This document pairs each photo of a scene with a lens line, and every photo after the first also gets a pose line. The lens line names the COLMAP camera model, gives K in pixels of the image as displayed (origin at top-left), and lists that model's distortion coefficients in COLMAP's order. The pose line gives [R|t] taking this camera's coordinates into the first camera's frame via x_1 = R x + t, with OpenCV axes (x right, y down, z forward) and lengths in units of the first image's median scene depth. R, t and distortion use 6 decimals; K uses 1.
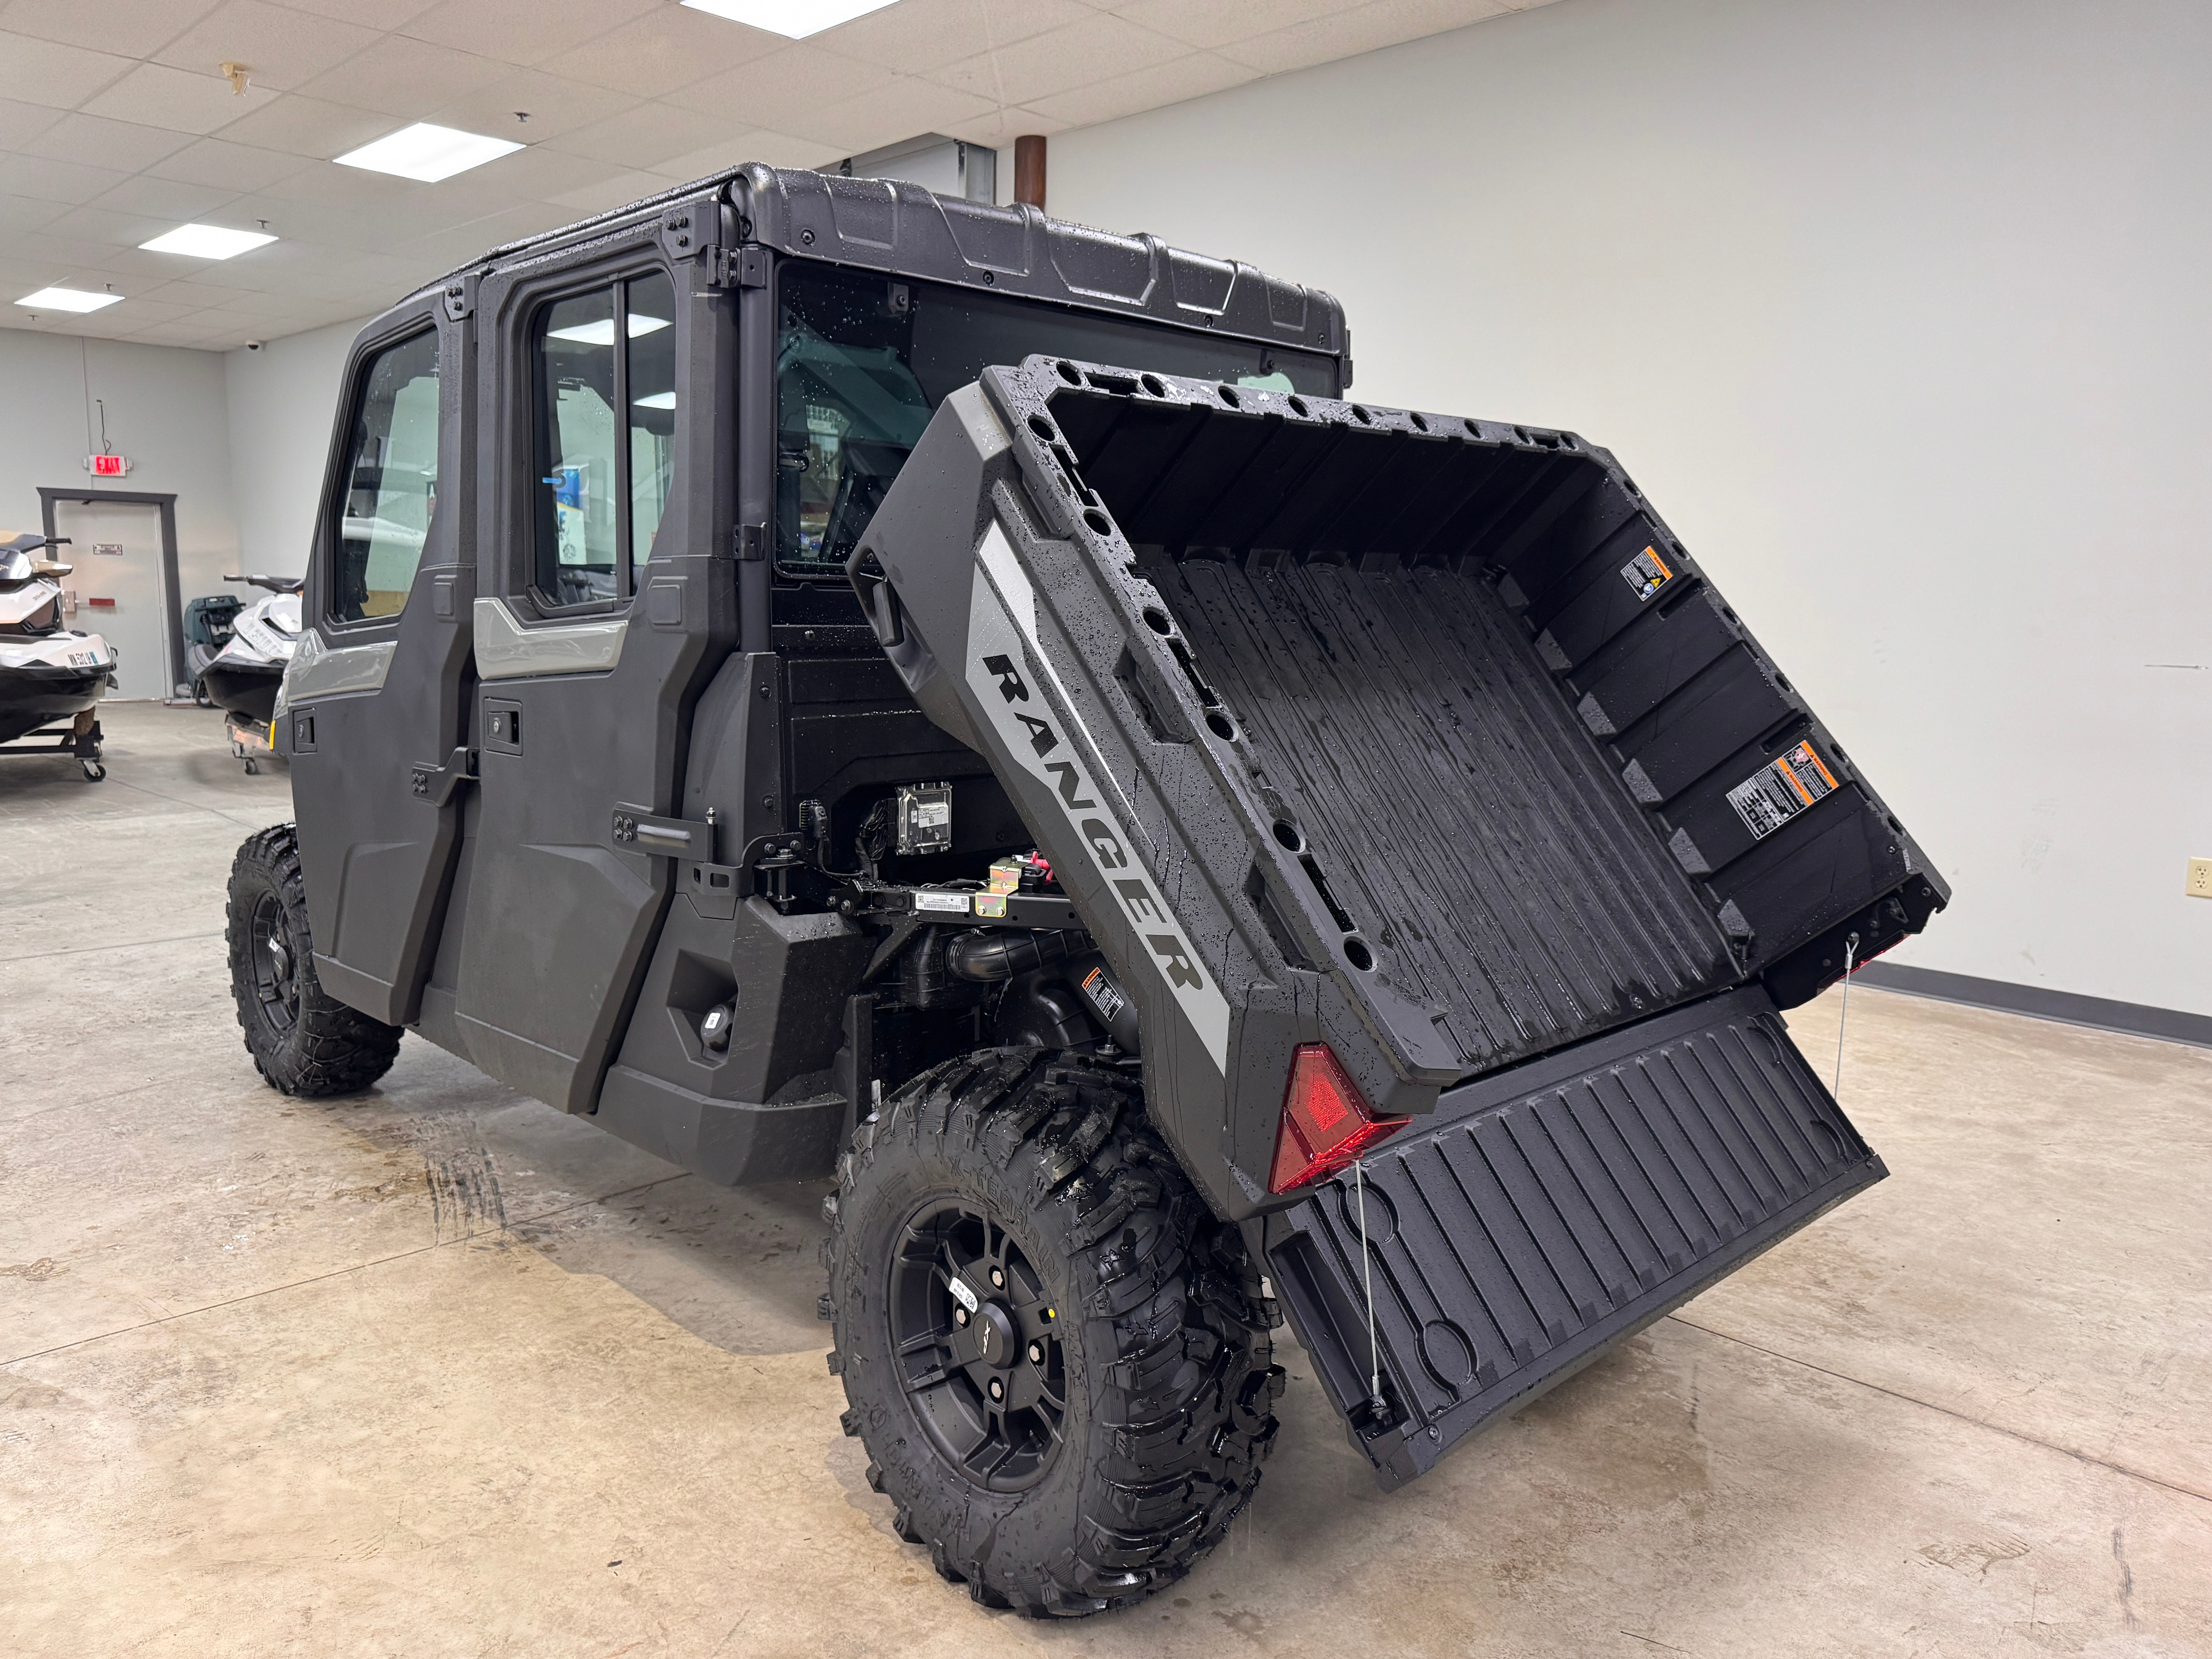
lens RADIAL K [[1600.4, 0, 1089.2], [0, 1600.4, 785.2], [0, 0, 1]] dist [0.019868, -0.032494]
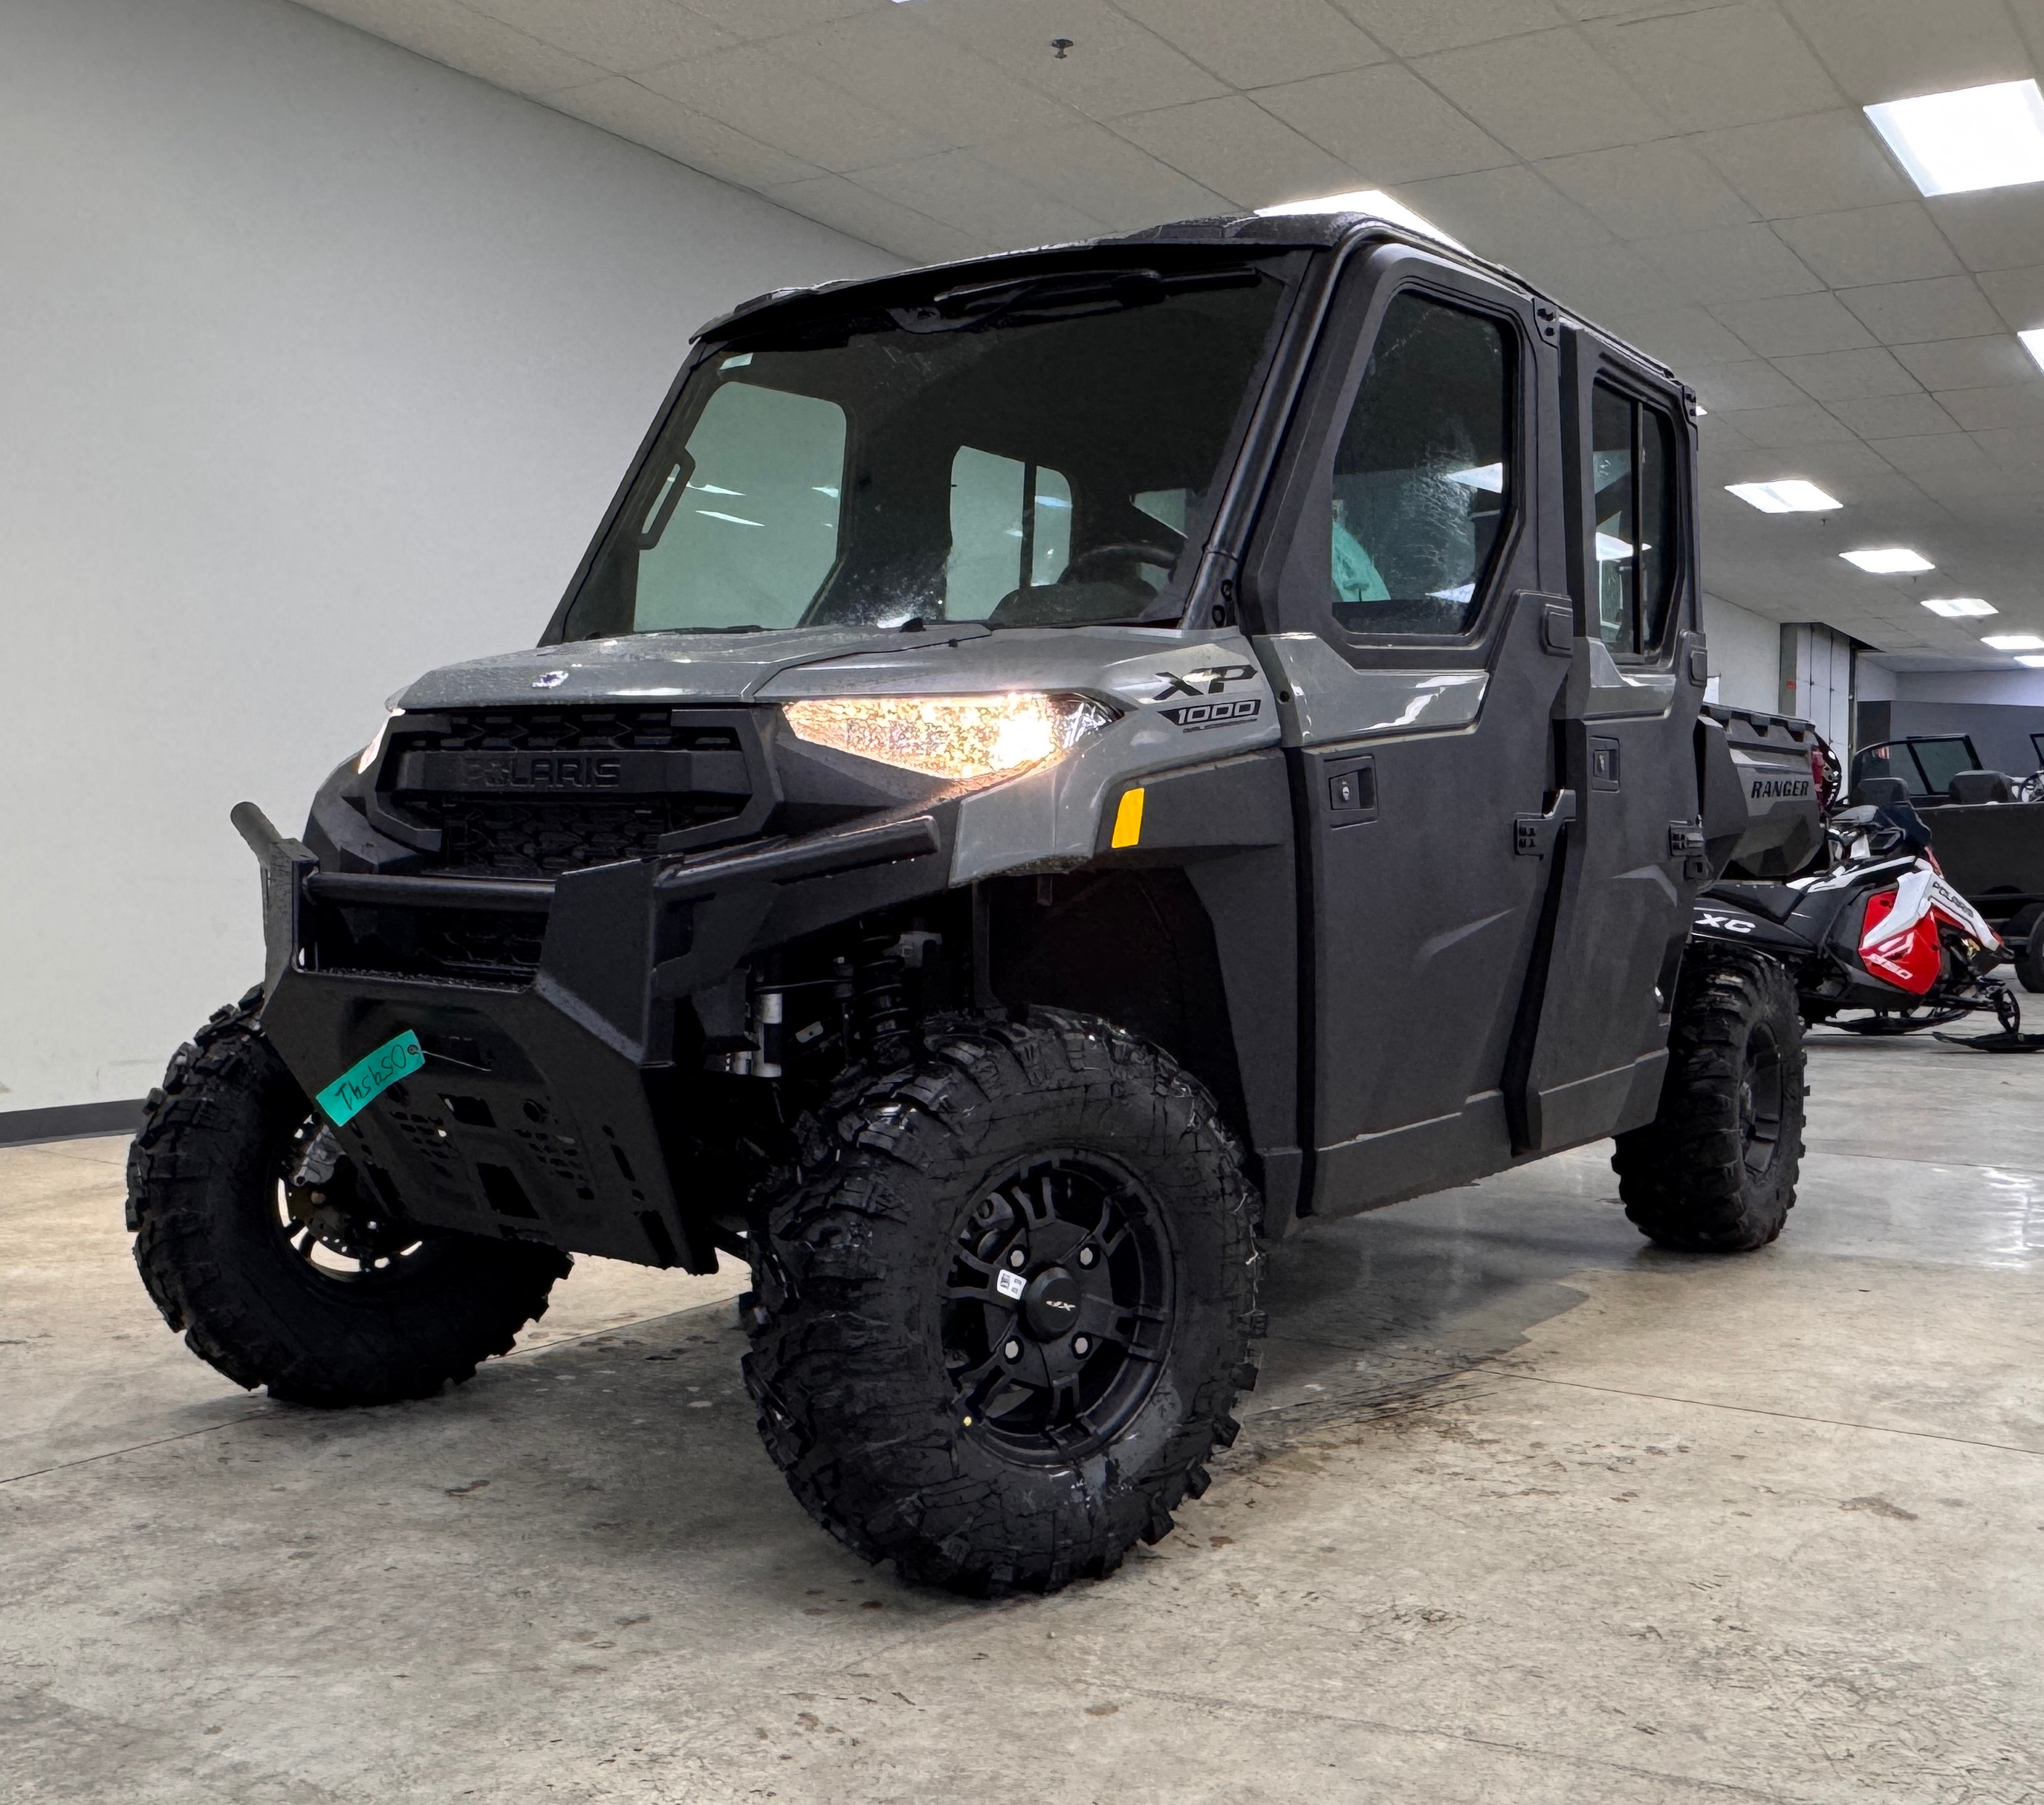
lens RADIAL K [[2149.5, 0, 1066.4], [0, 2149.5, 852.9], [0, 0, 1]] dist [-0.007567, 0.000000]
pose [[-0.219847, -0.016425, 0.975396, -1.811896], [0.096860, 0.994550, 0.038580, -0.070084], [-0.970714, 0.102959, -0.217058, 1.835098]]
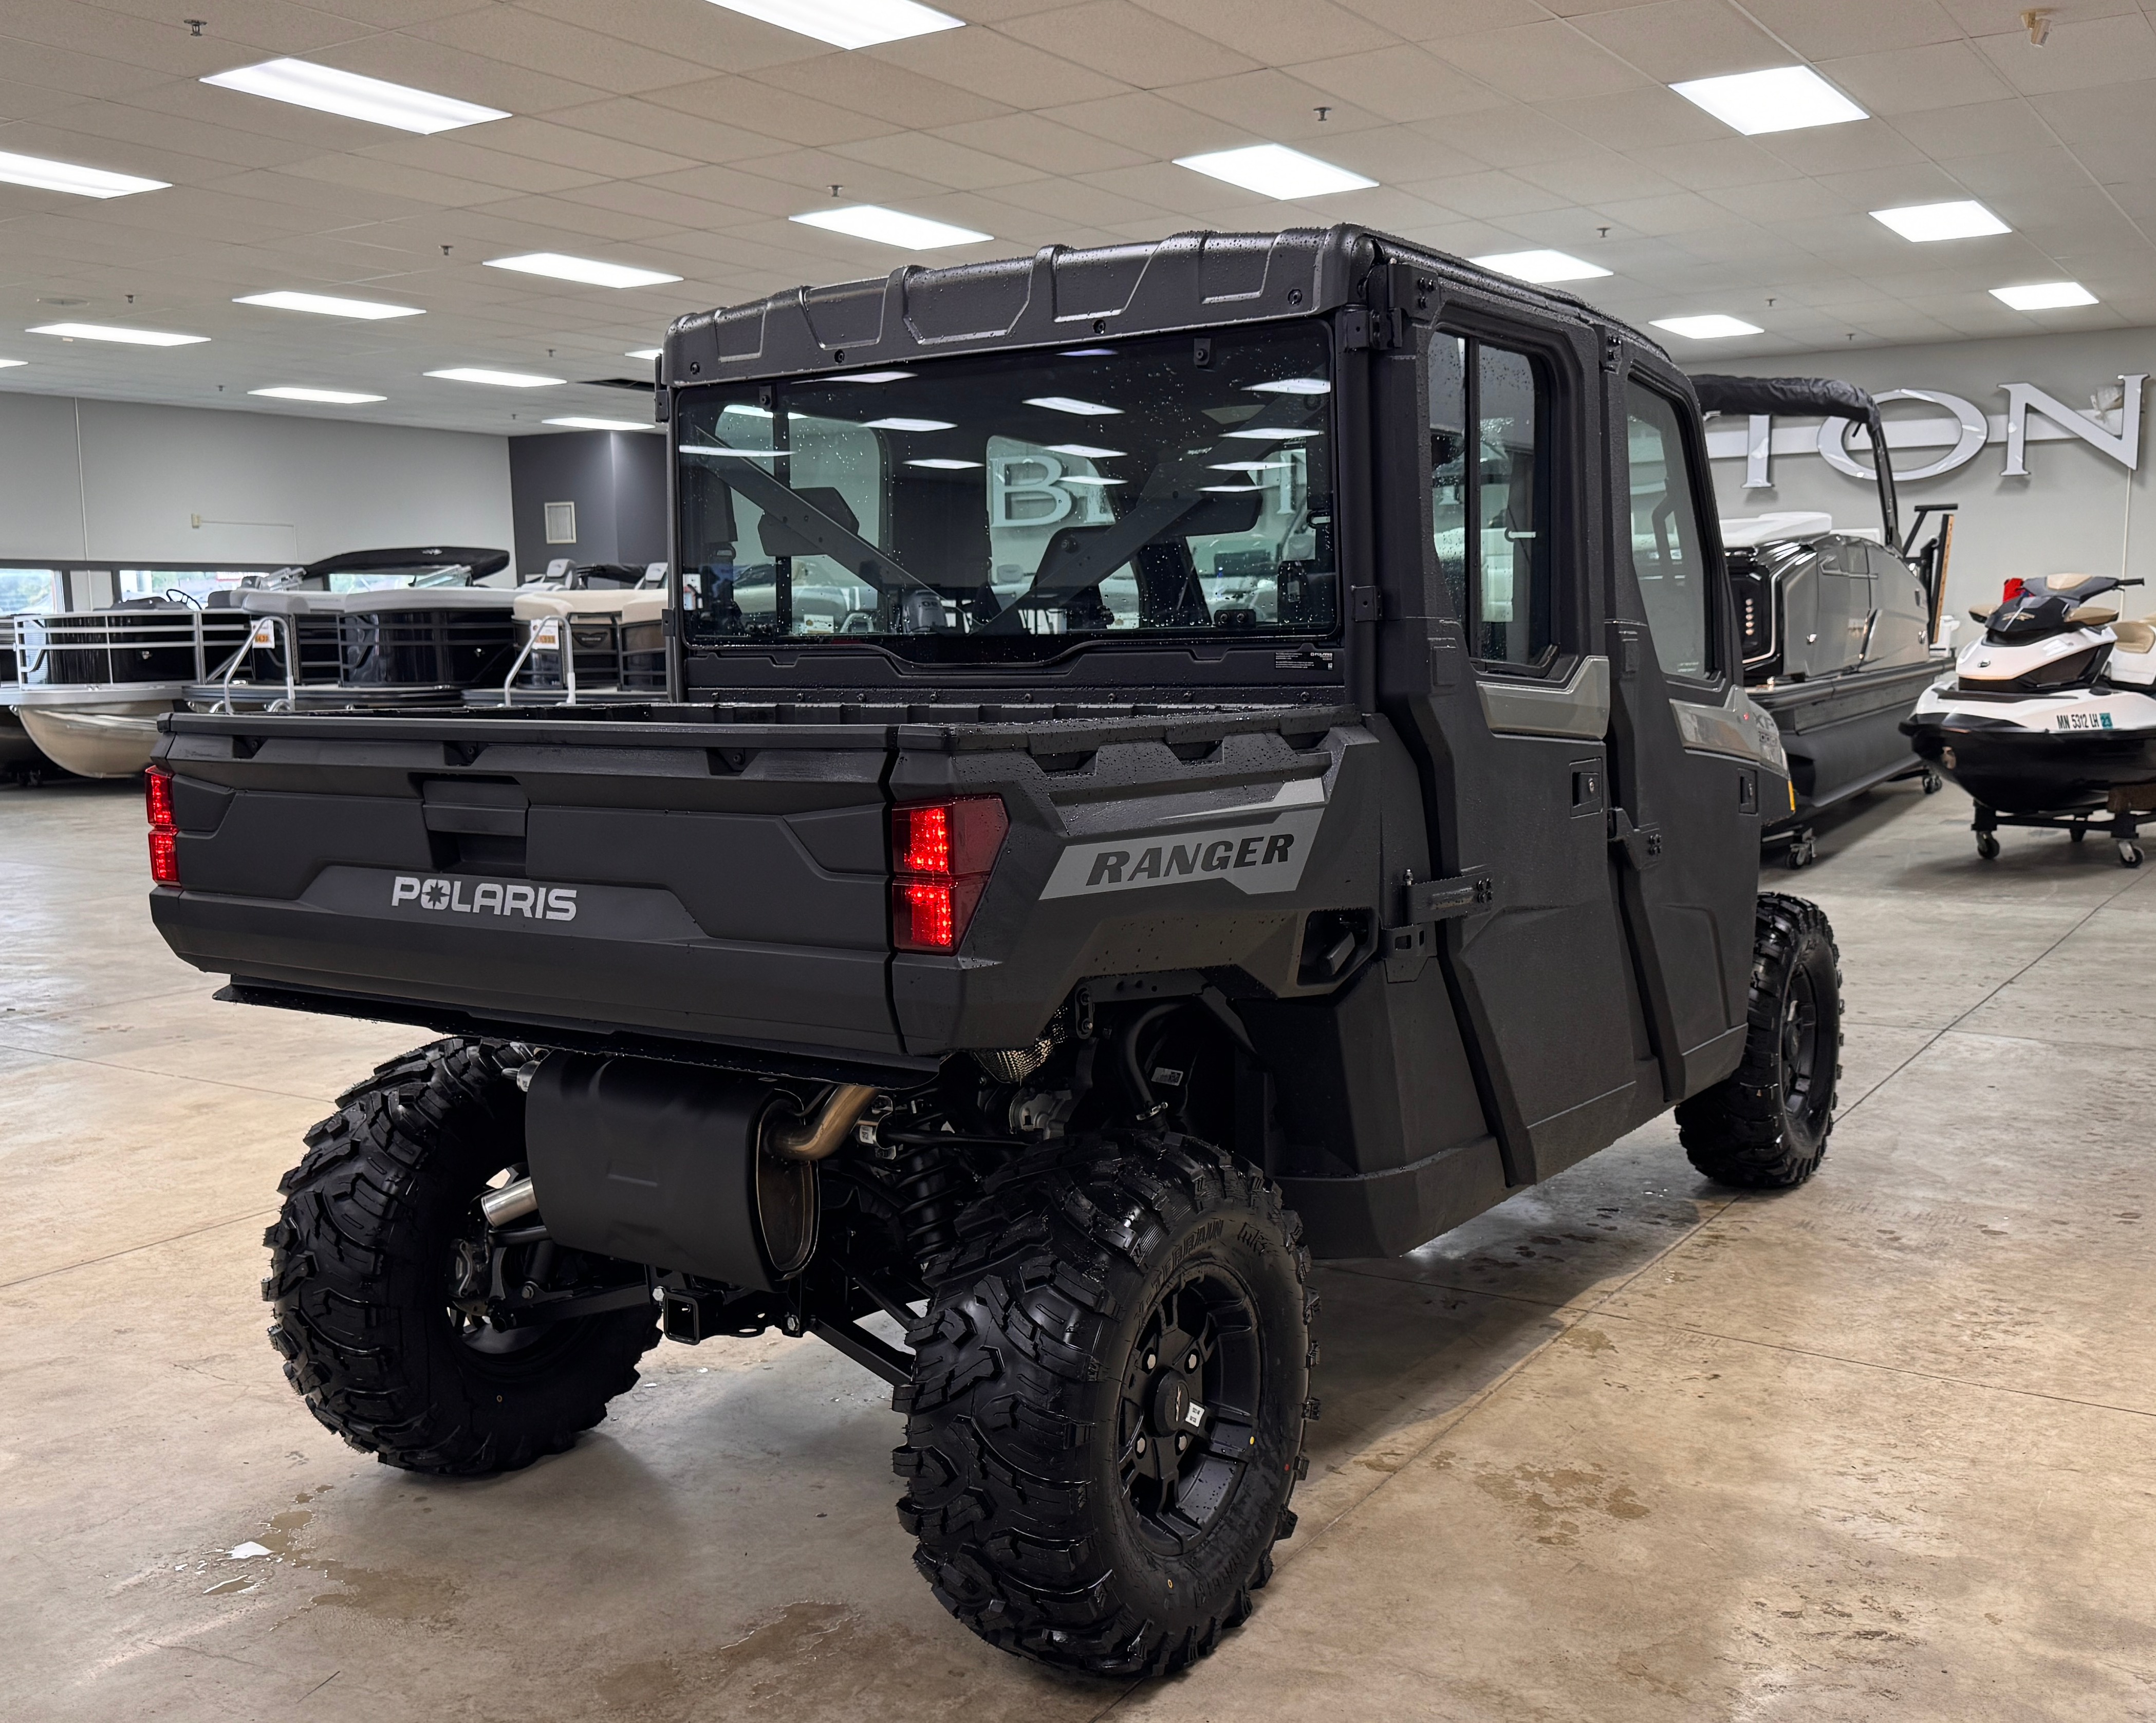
lens RADIAL K [[2096.9, 0, 1075.1], [0, 2096.9, 872.1], [0, 0, 1]] dist [0.018518, 0.000000]
pose [[0.212610, 0.092424, -0.972756, 1.374910], [-0.100142, 0.992336, 0.072397, -0.101091], [0.971992, 0.082021, 0.220236, 0.904827]]
